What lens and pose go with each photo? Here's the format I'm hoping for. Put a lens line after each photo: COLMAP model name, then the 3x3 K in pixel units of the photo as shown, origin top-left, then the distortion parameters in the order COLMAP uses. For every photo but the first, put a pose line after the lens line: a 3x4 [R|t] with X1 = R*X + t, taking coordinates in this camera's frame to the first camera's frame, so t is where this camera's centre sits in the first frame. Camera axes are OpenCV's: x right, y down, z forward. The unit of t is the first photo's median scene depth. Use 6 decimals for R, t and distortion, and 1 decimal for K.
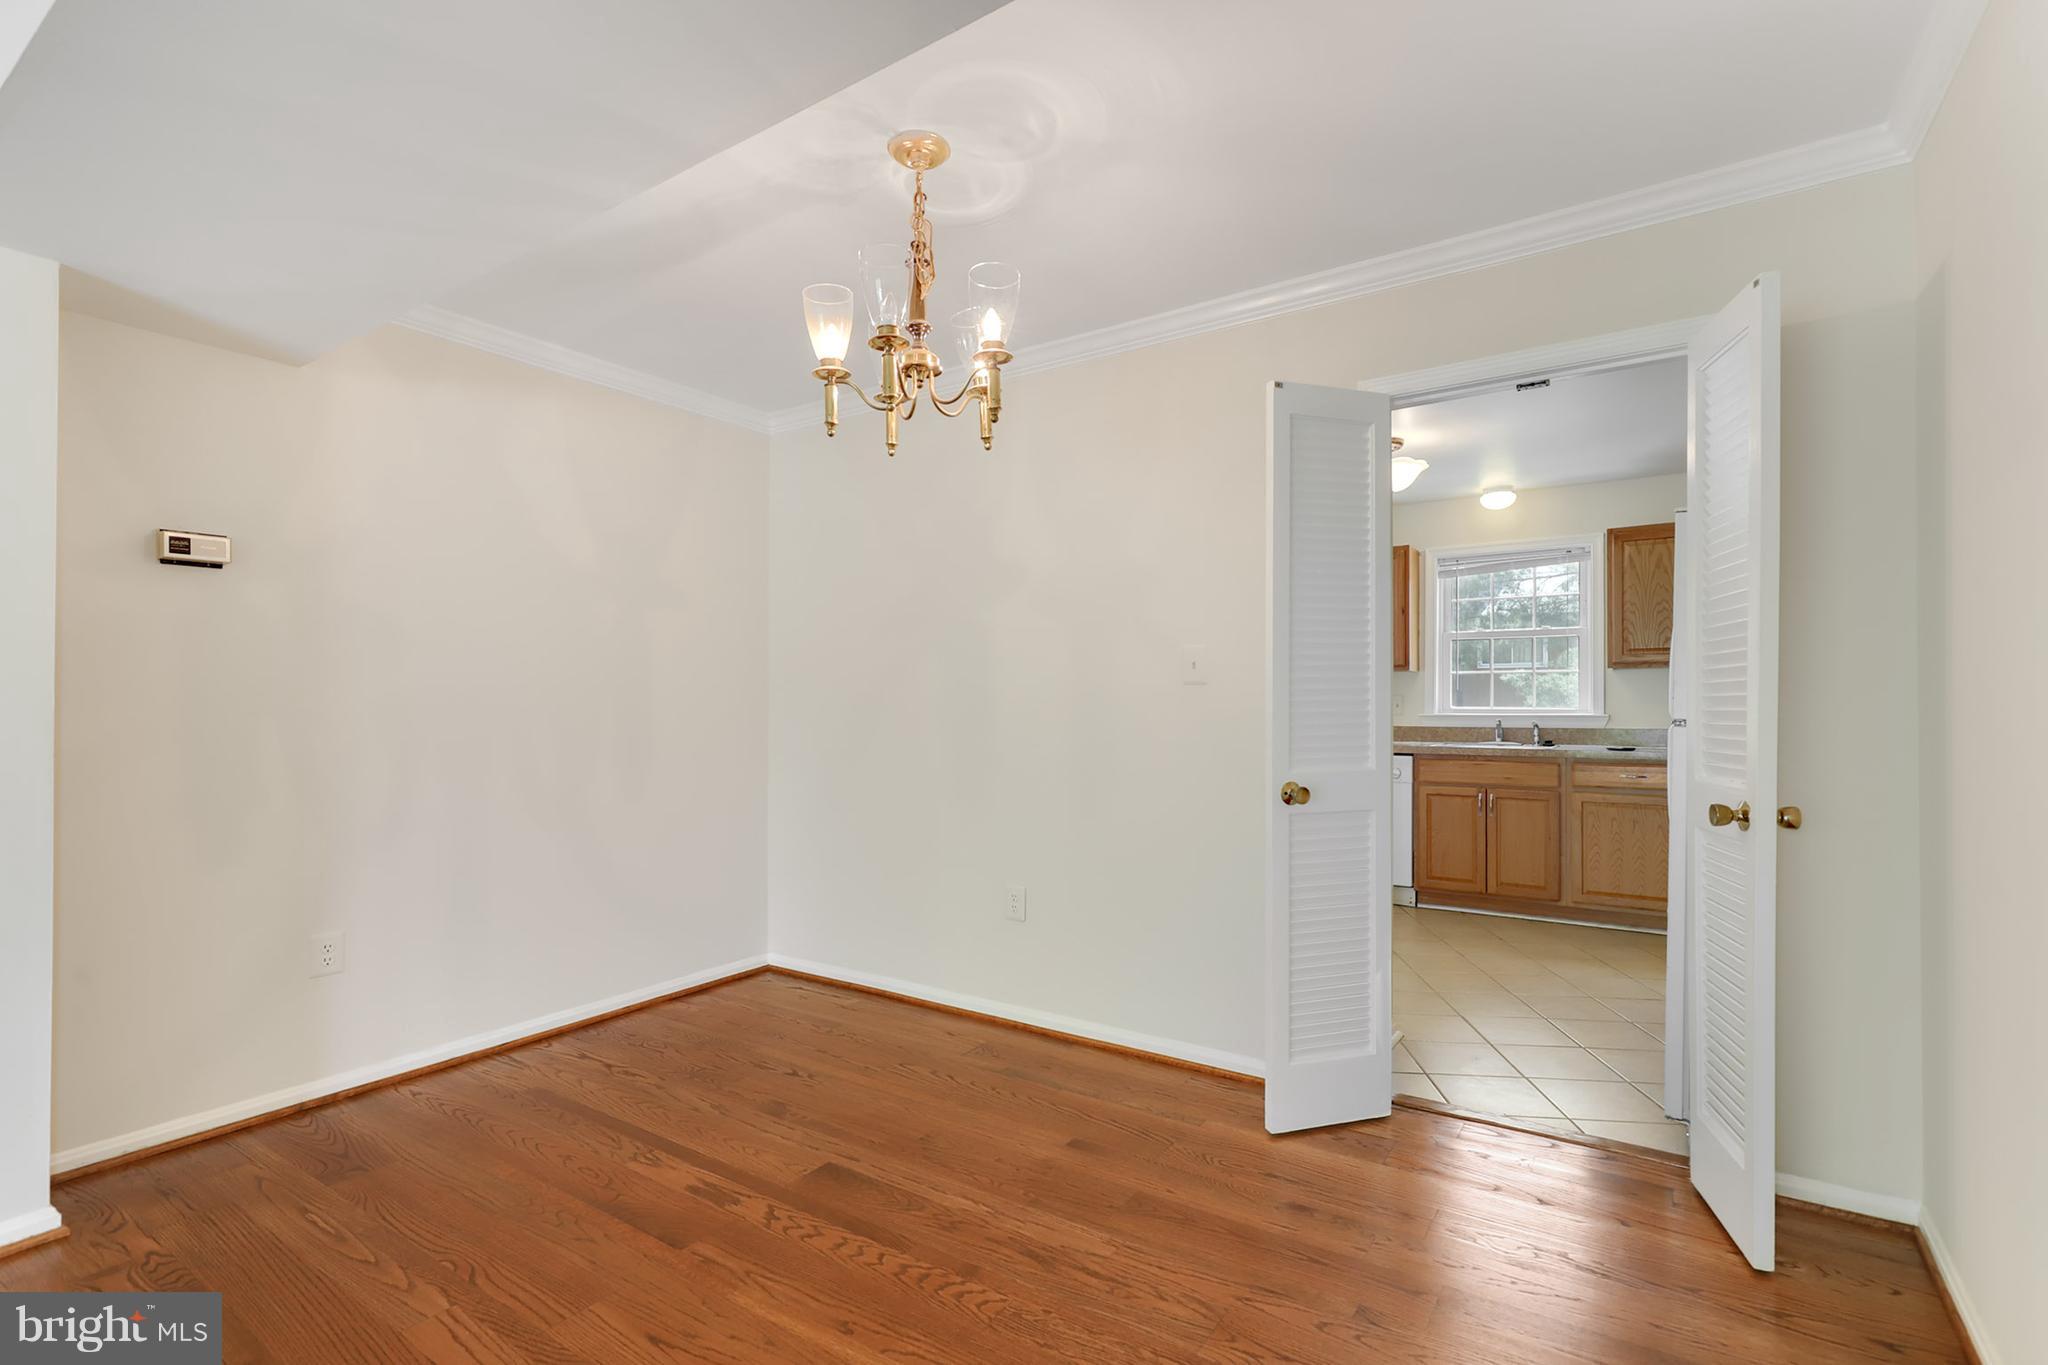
lens RADIAL K [[930.4, 0, 1034.8], [0, 930.4, 696.8], [0, 0, 1]] dist [0.002089, 0.000289]
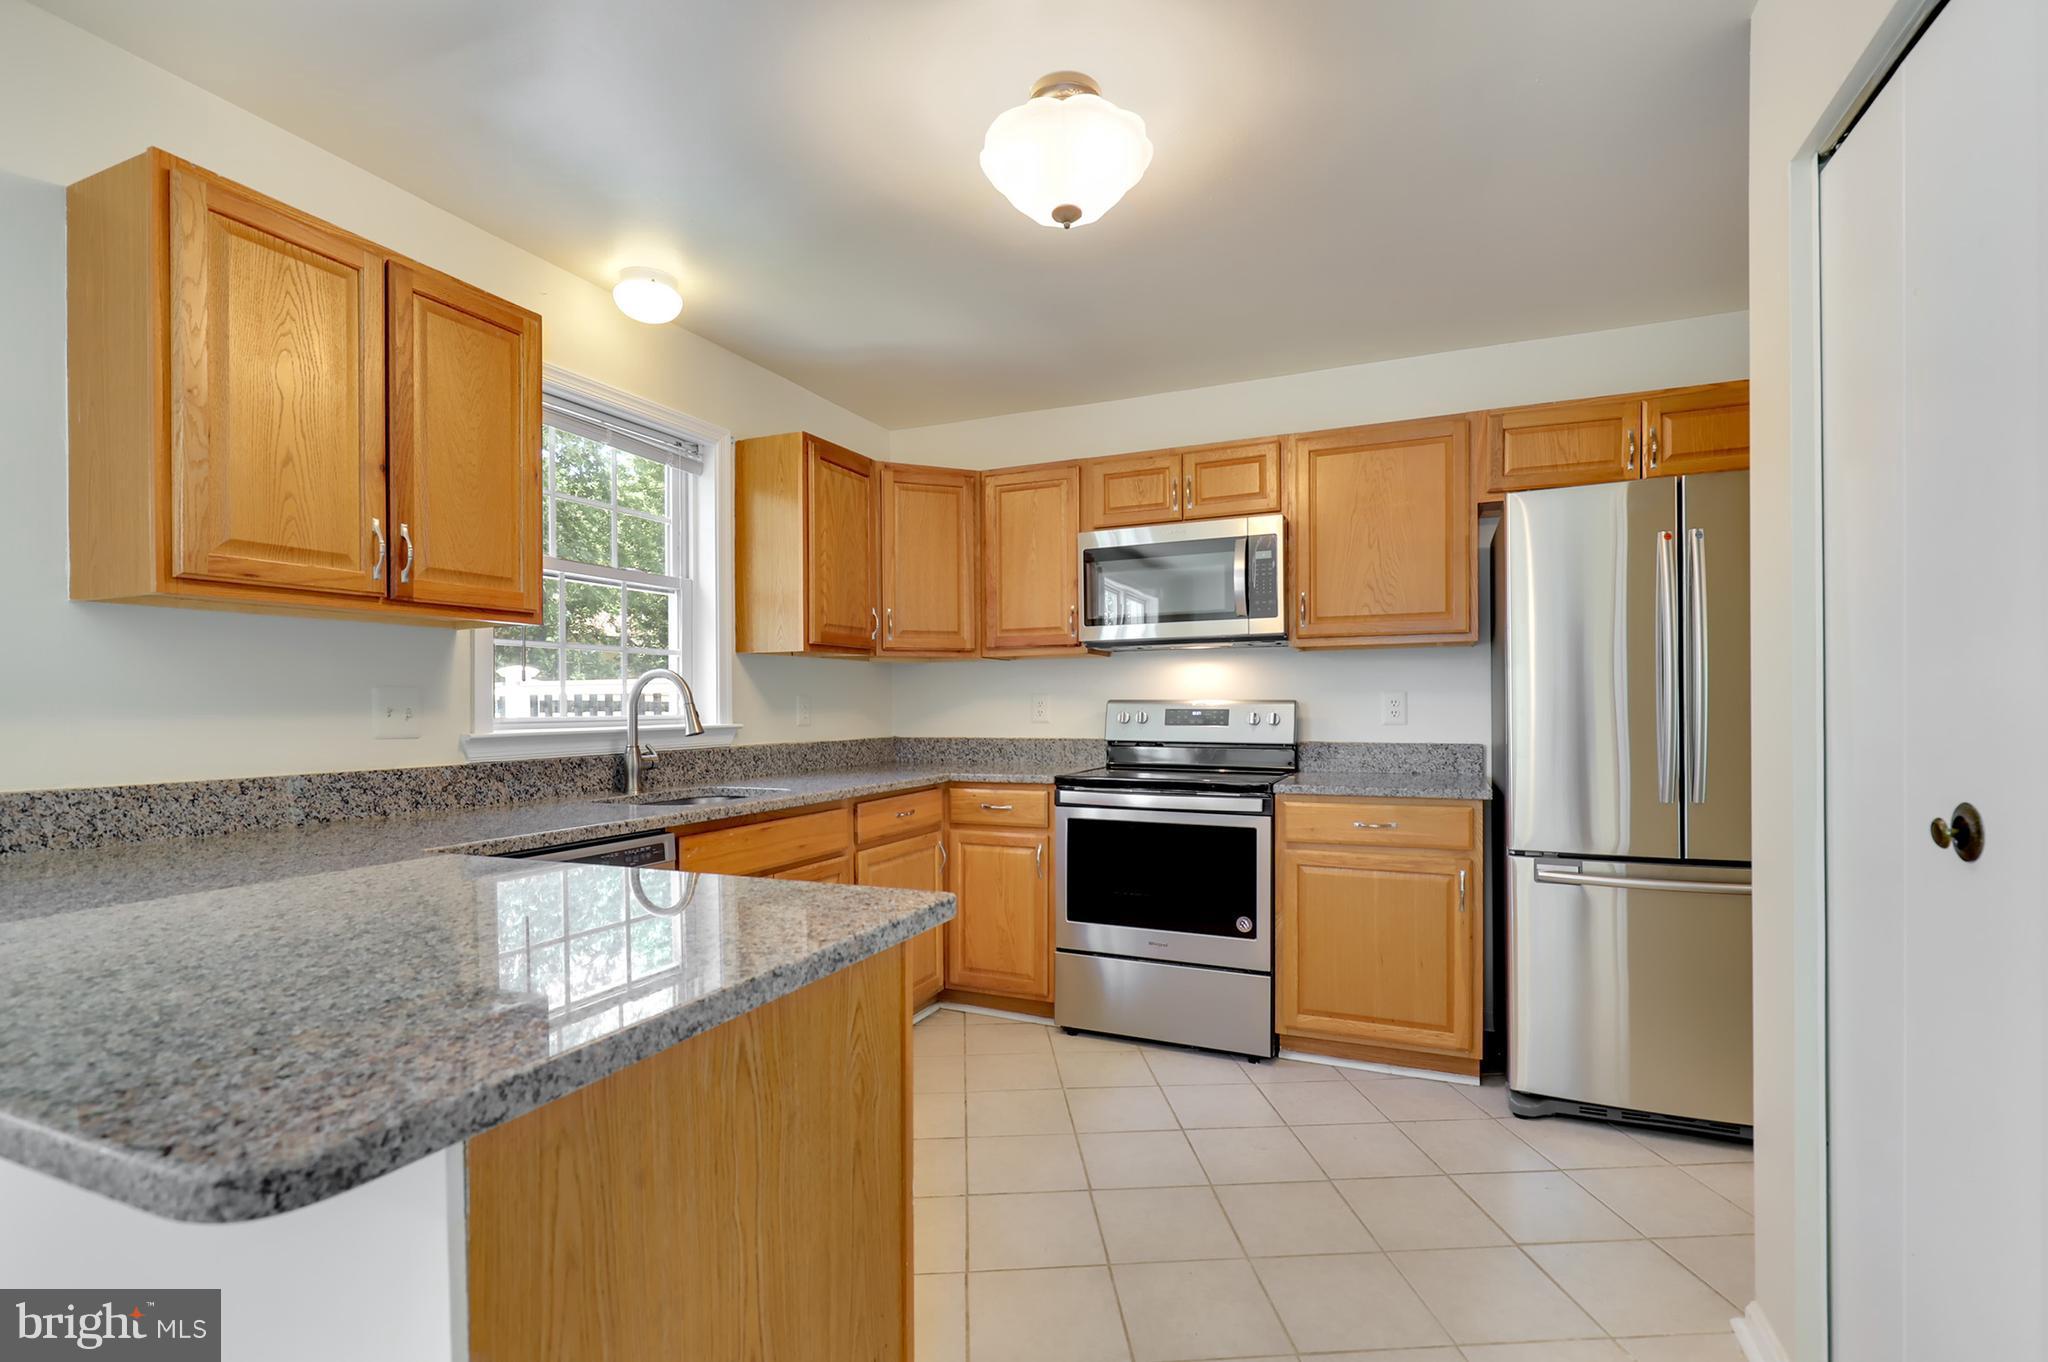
lens RADIAL K [[930.4, 0, 1025.1], [0, 930.4, 712.8], [0, 0, 1]] dist [0.002089, 0.000289]
pose [[-0.173116, -0.008063, 0.984868, -0.036885], [0.005769, 0.999941, 0.009200, 0.006646], [-0.984884, 0.007275, -0.173060, 0.935049]]
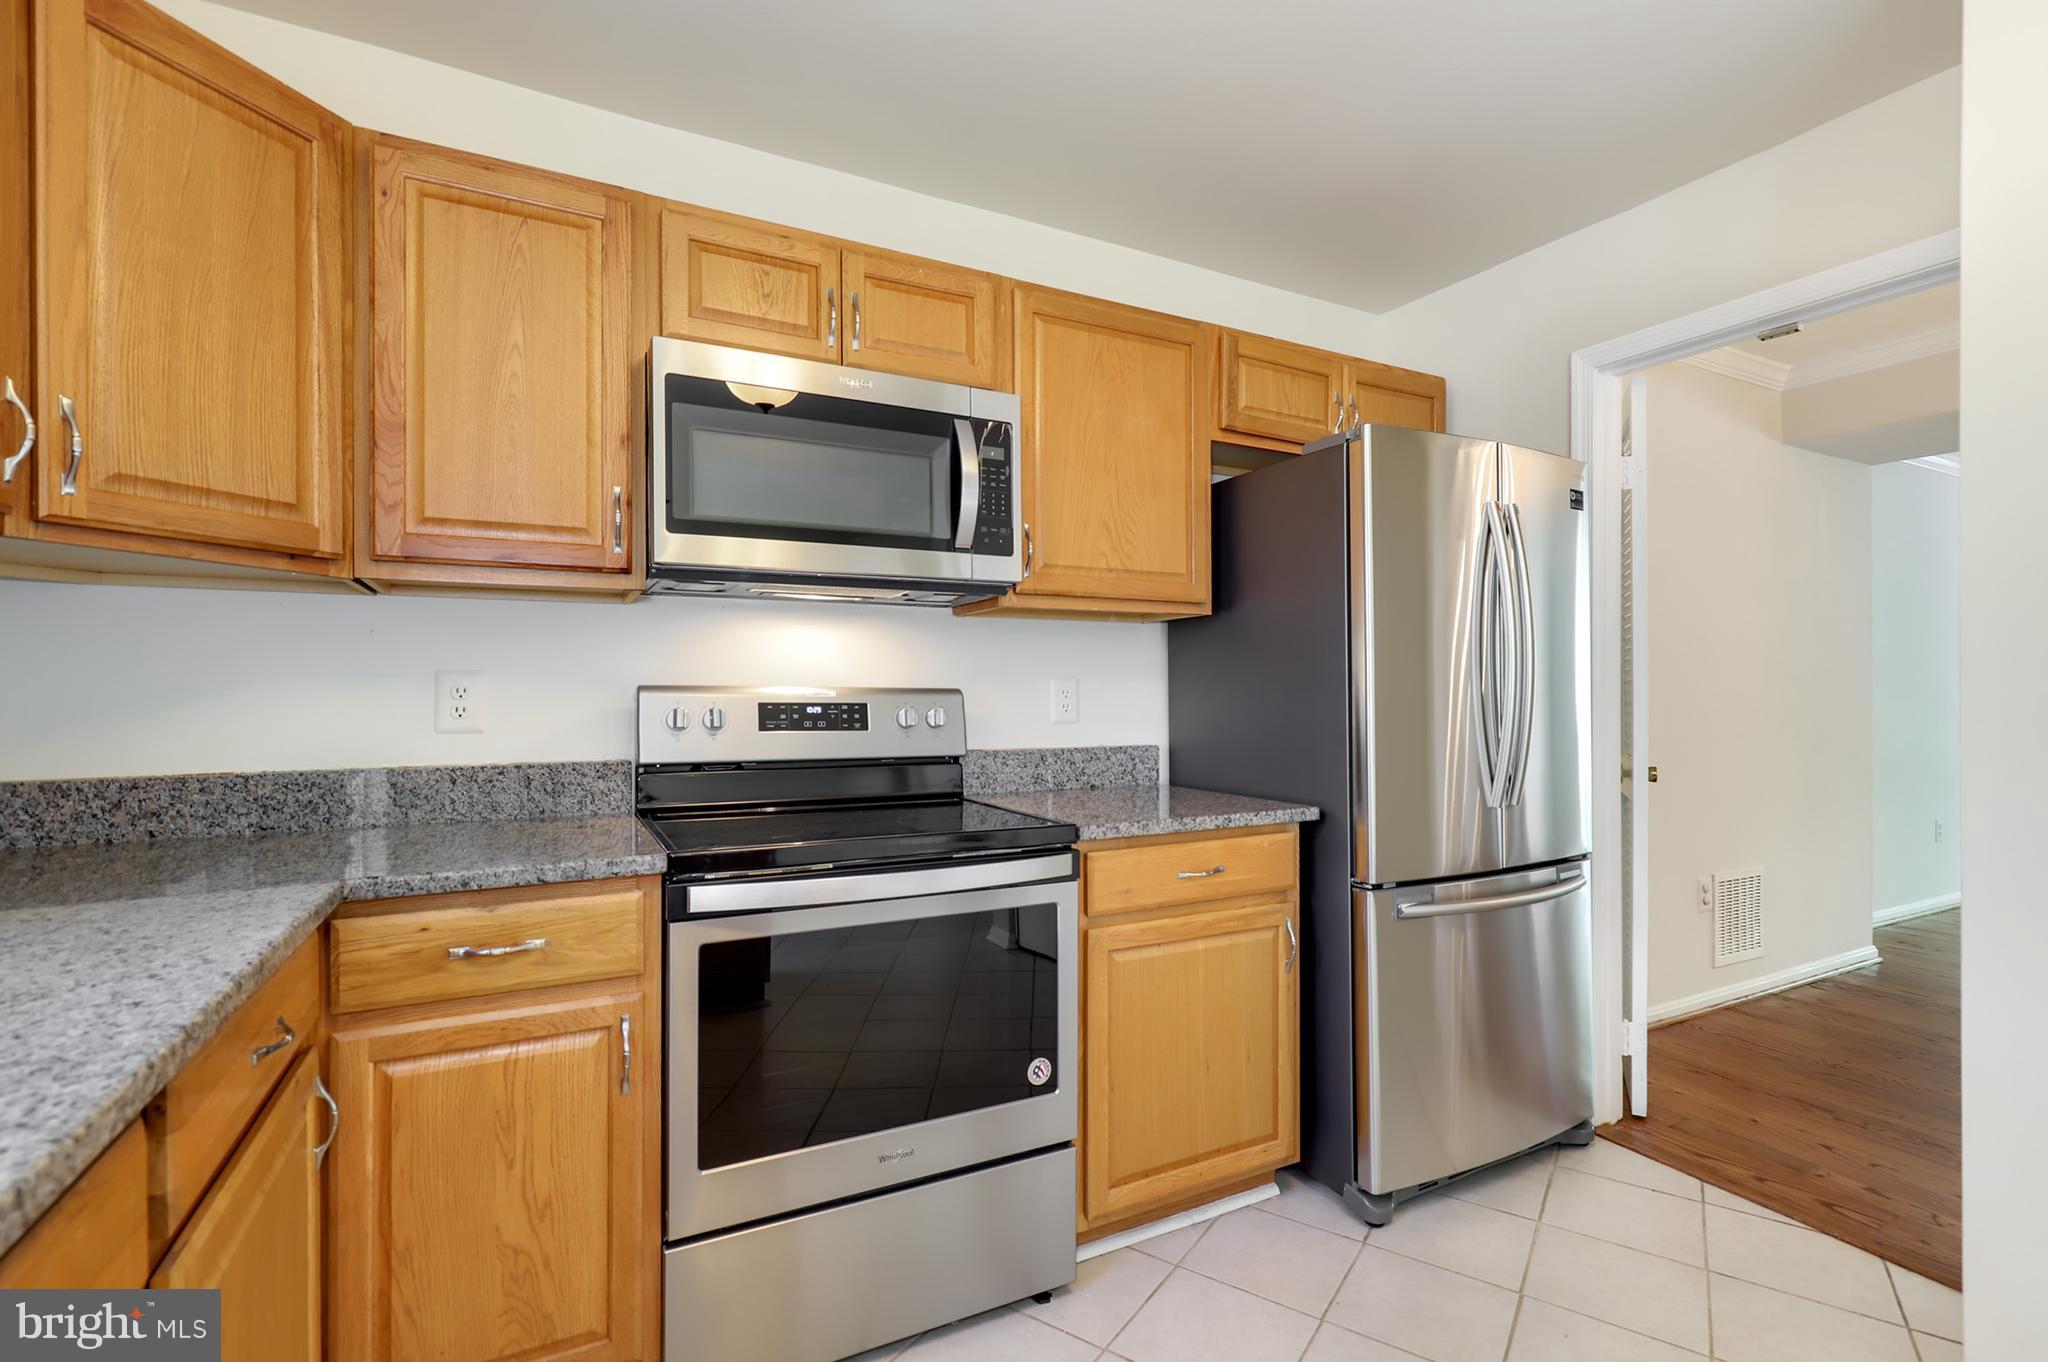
lens RADIAL K [[930.4, 0, 1024.8], [0, 930.4, 692.8], [0, 0, 1]] dist [0.002089, 0.000289]
pose [[-0.875807, 0.000488, 0.482661, 0.354746], [0.000907, 0.999999, 0.000633, 0.006473], [-0.482660, 0.000992, -0.875807, 1.000777]]
